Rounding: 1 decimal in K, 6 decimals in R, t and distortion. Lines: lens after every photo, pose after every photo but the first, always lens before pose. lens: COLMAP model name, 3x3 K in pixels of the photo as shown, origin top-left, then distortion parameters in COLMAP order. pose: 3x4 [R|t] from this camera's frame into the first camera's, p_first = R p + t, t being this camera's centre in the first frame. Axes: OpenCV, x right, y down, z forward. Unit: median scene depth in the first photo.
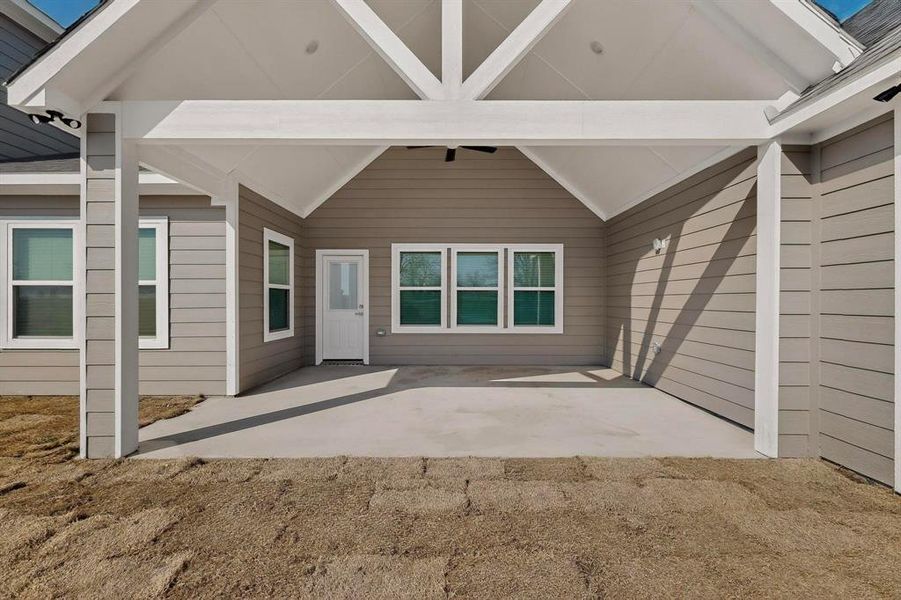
lens RADIAL K [[390.5, 0, 447.0], [0, 390.5, 298.6], [0, 0, 1]] dist [0.001942, -0.000063]
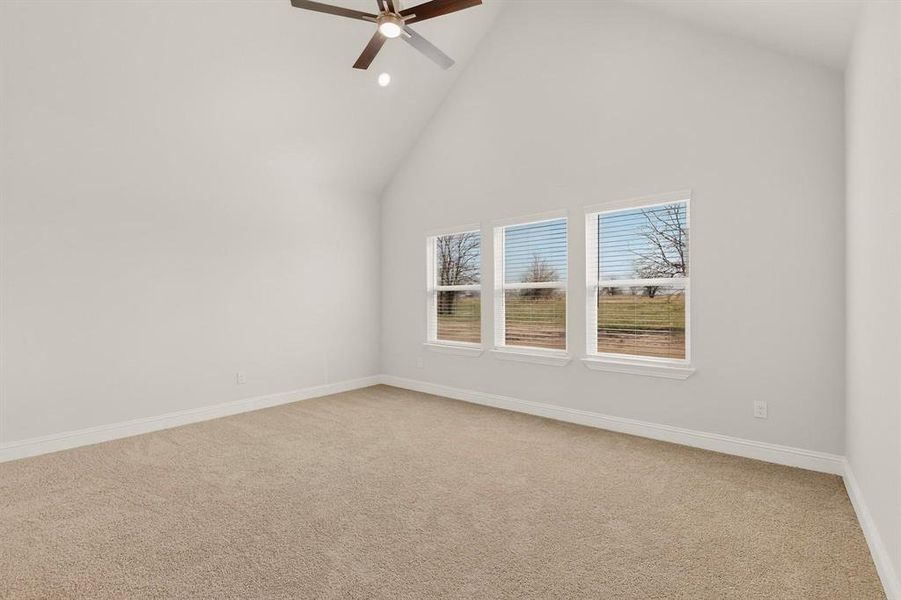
lens RADIAL K [[390.5, 0, 451.6], [0, 390.5, 302.6], [0, 0, 1]] dist [0.001942, -0.000063]
pose [[0.773787, -0.004865, -0.633427, 0.437485], [-0.001677, 0.999951, -0.009730, 0.019259], [0.633444, 0.008591, 0.773741, 0.732929]]
